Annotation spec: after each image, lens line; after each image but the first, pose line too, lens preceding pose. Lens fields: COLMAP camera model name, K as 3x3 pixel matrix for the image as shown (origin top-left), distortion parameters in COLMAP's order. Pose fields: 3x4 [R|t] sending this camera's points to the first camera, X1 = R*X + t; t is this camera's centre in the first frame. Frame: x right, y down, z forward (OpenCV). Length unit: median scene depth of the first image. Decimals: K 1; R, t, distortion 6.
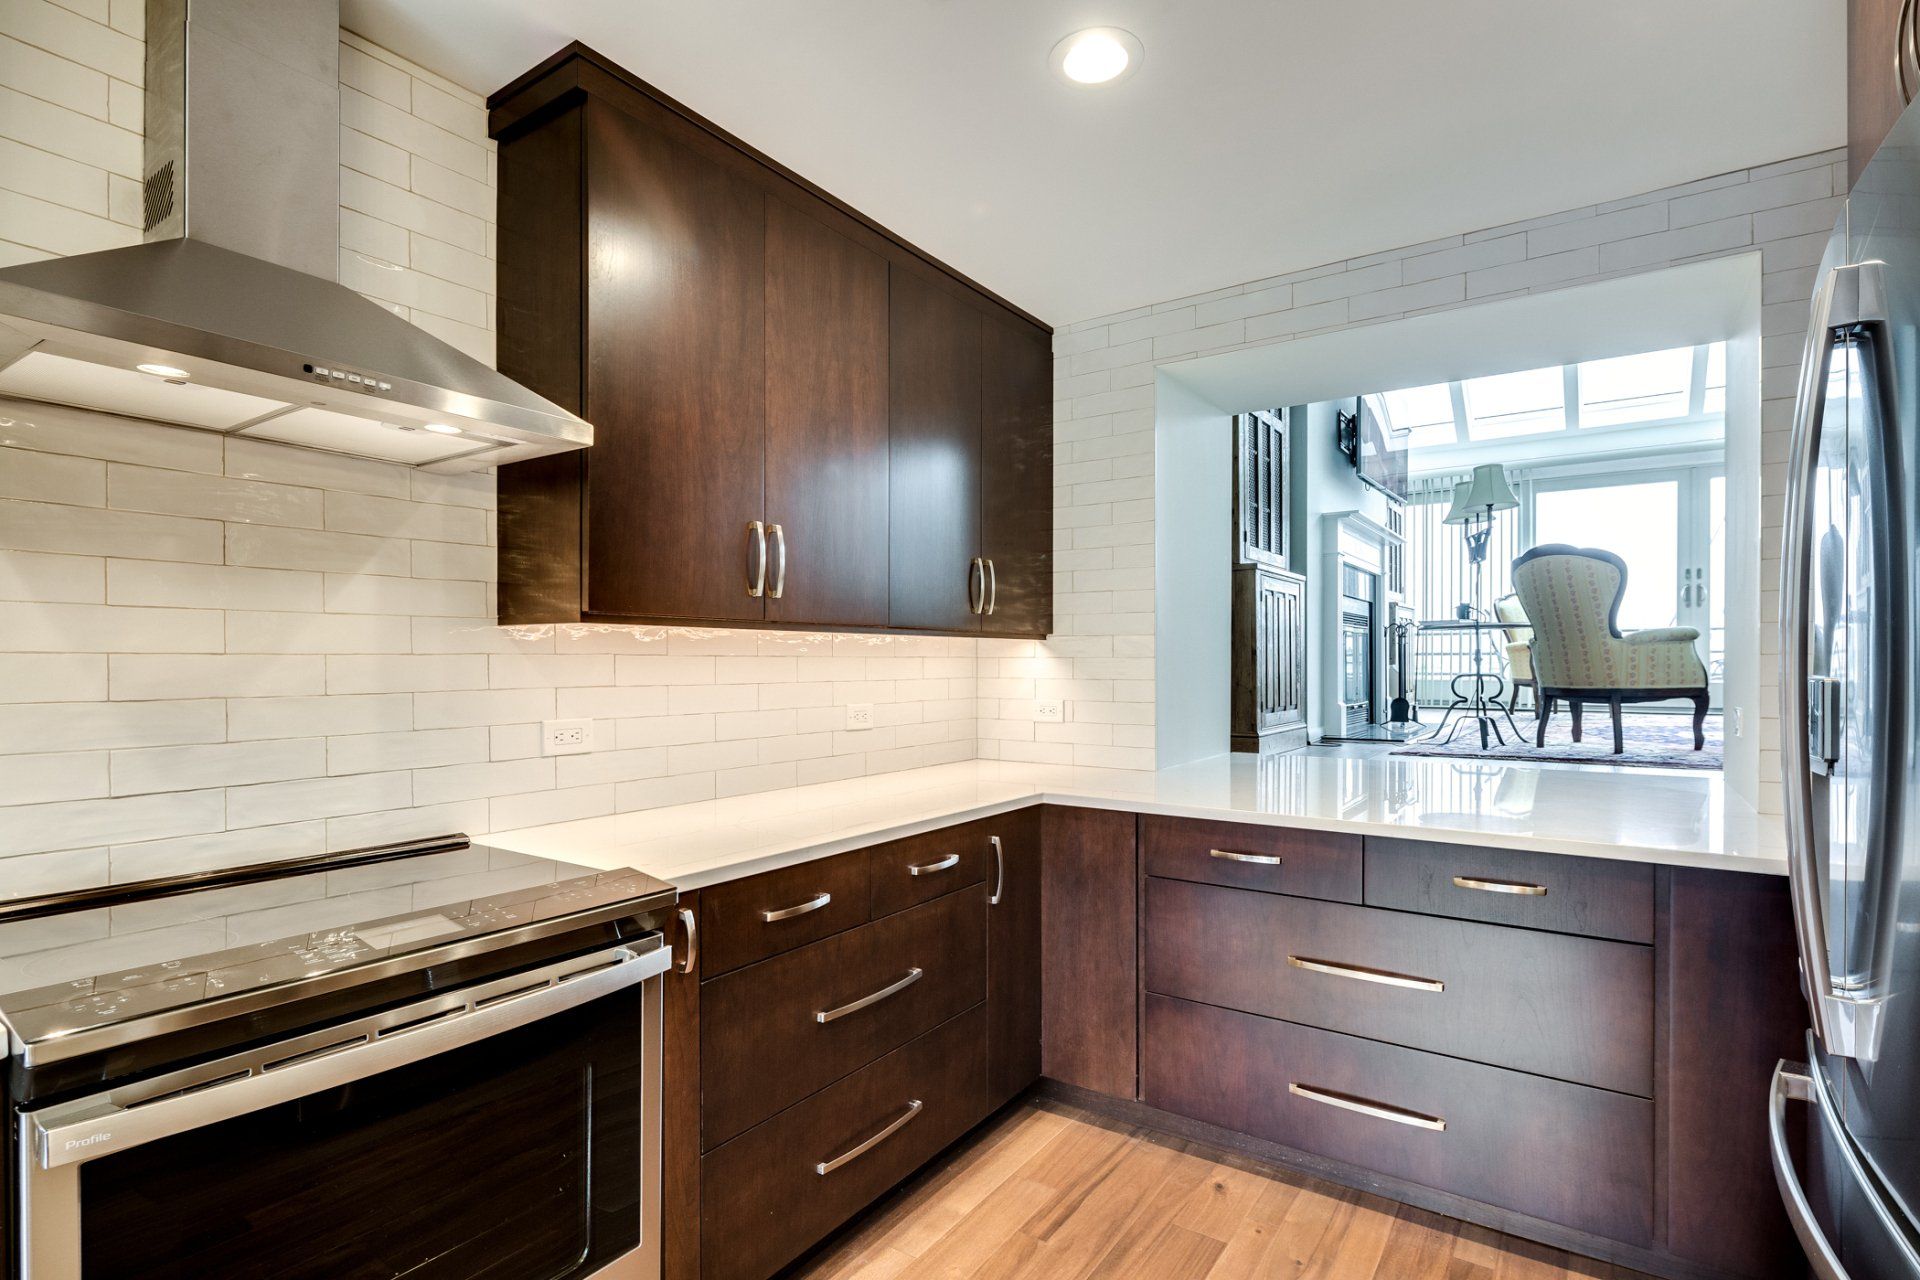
lens RADIAL K [[940.8, 0, 971.9], [0, 940.8, 665.8], [0, 0, 1]] dist [-0.001660, -0.001176]
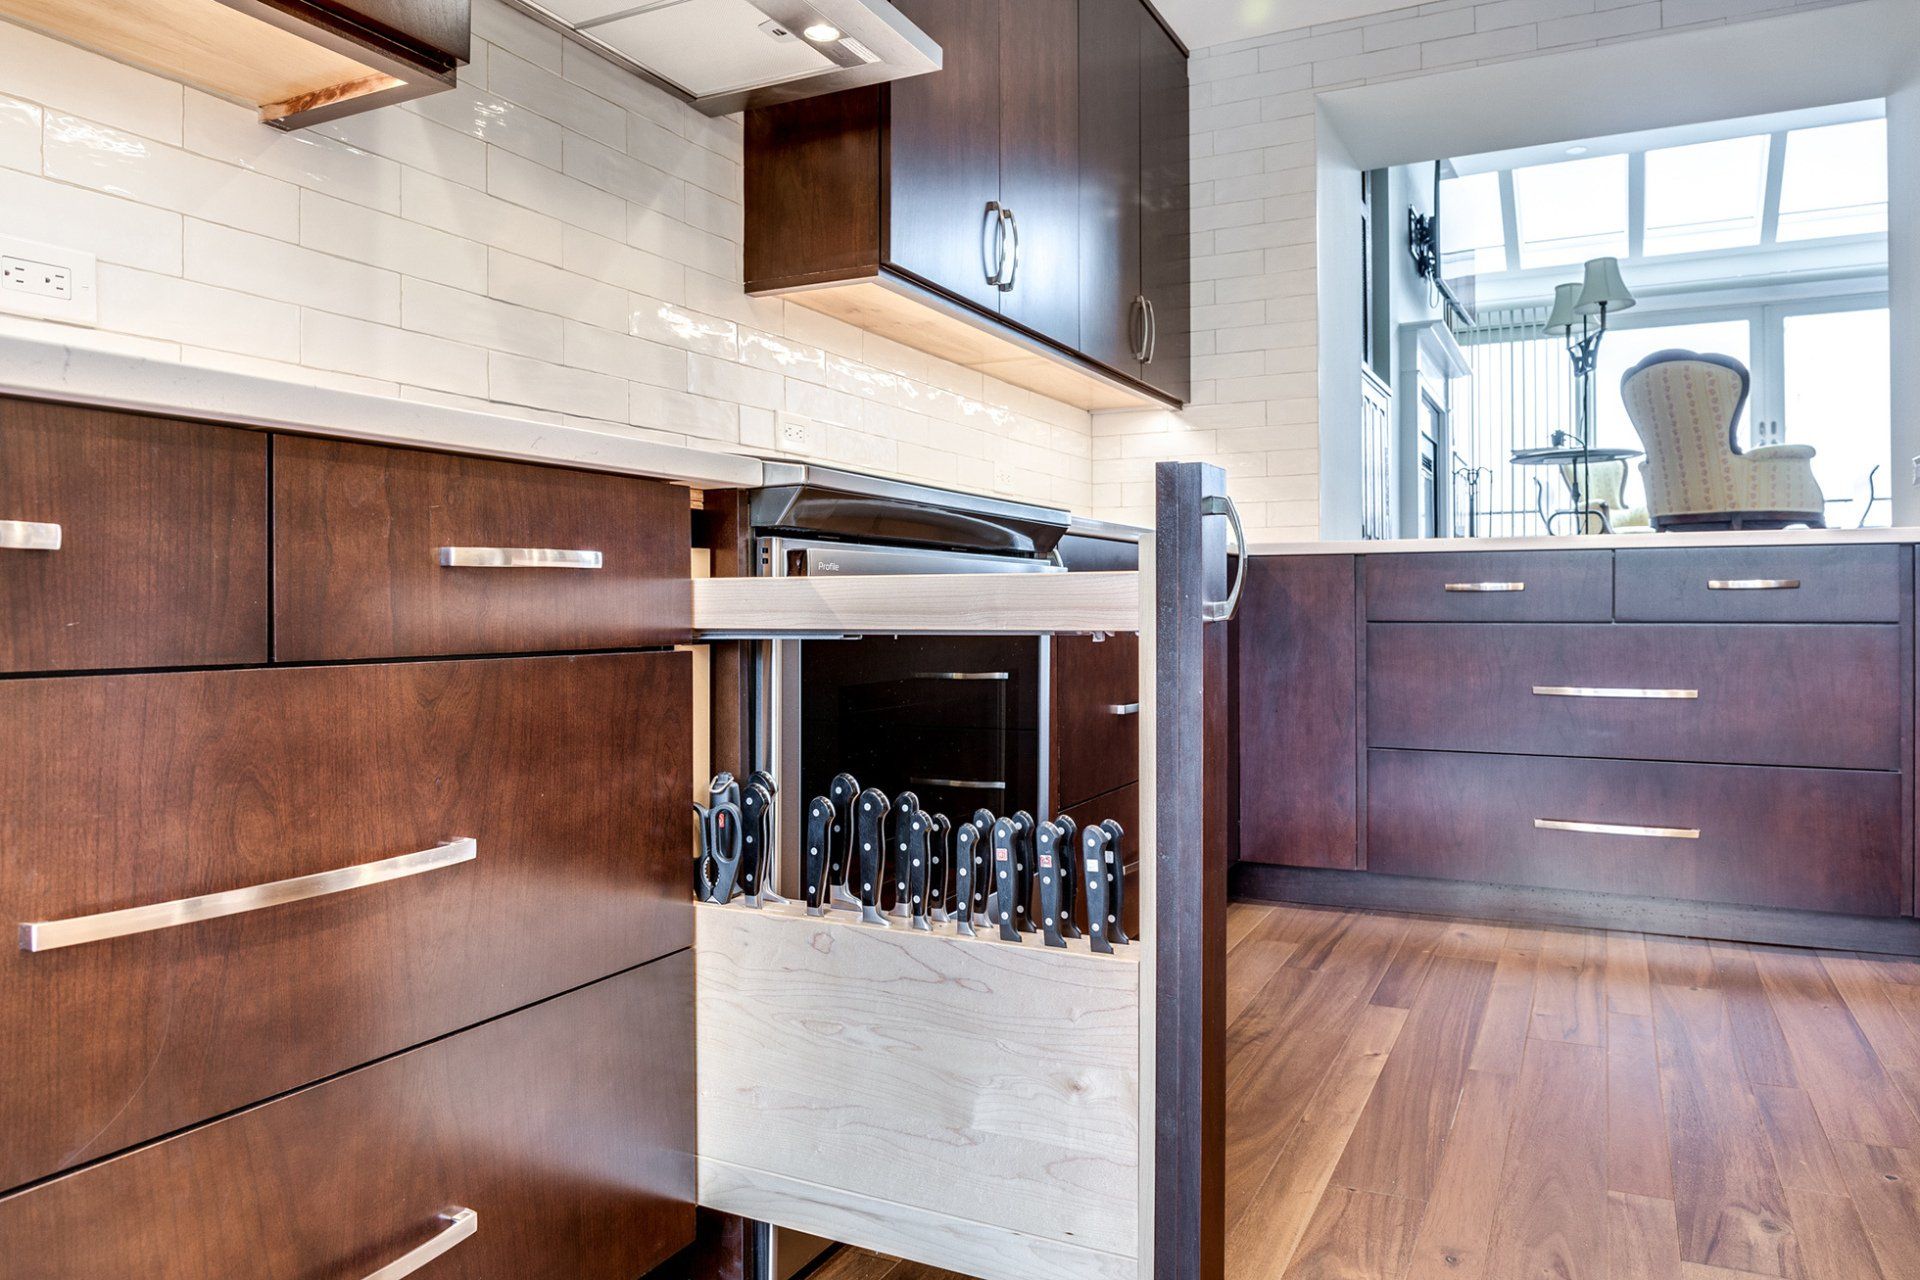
lens RADIAL K [[1289.8, 0, 971.3], [0, 1289.8, 620.8], [0, 0, 1]] dist [-0.029183, -0.009724]
pose [[0.990856, -0.007816, 0.134700, -0.345734], [0.007057, 0.999956, 0.006116, 0.198099], [-0.134742, -0.005109, 0.990867, -0.182880]]
